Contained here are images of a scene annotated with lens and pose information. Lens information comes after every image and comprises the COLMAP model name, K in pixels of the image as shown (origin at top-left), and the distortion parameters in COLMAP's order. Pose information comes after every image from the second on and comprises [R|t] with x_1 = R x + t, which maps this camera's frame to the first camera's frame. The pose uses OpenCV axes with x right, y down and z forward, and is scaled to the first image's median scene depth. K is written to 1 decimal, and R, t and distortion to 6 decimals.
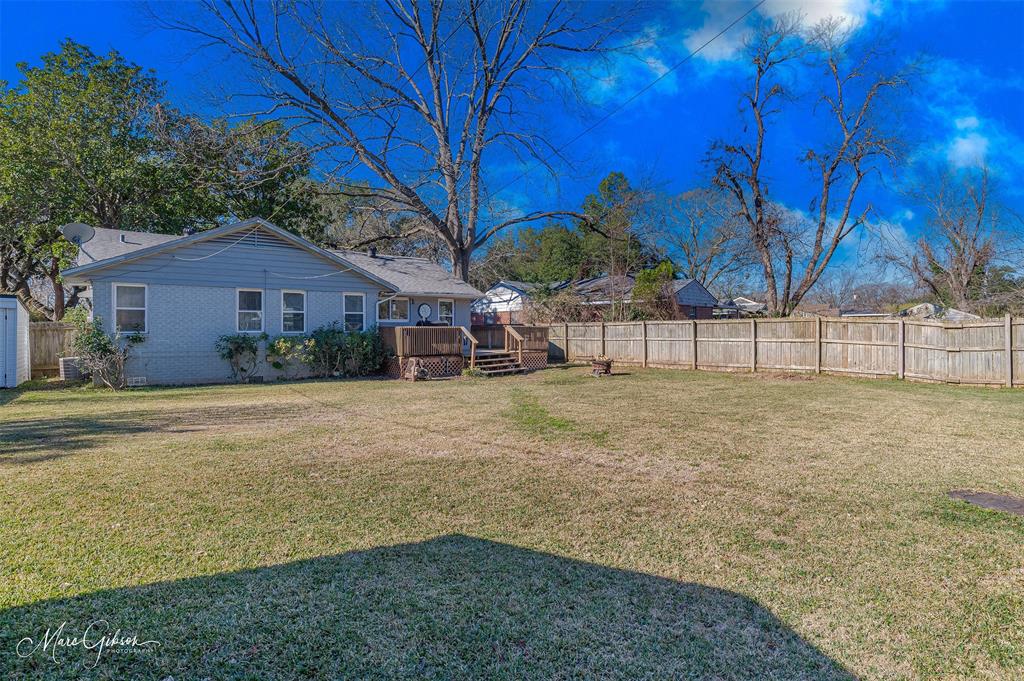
lens RADIAL K [[534.4, 0, 508.4], [0, 534.4, 314.8], [0, 0, 1]] dist [-0.042502, 0.017587]
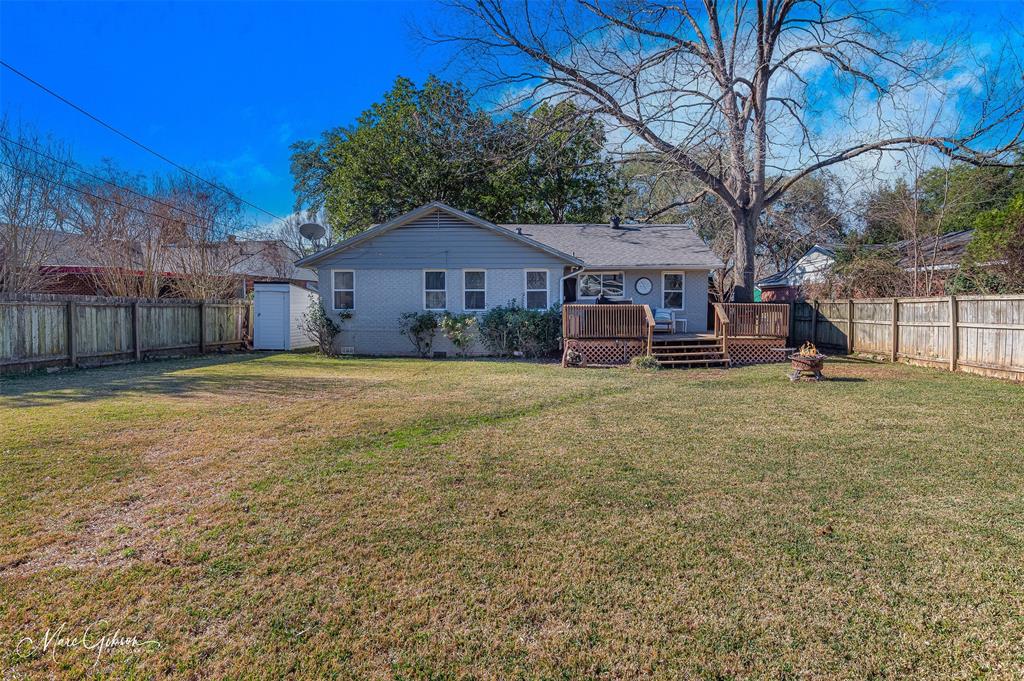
lens RADIAL K [[534.4, 0, 508.4], [0, 534.4, 314.8], [0, 0, 1]] dist [-0.042502, 0.017587]
pose [[0.764406, 0.012910, -0.644606, 0.278165], [0.016769, 0.999063, 0.039895, 0.001660], [0.644517, -0.041305, 0.763473, 0.240261]]
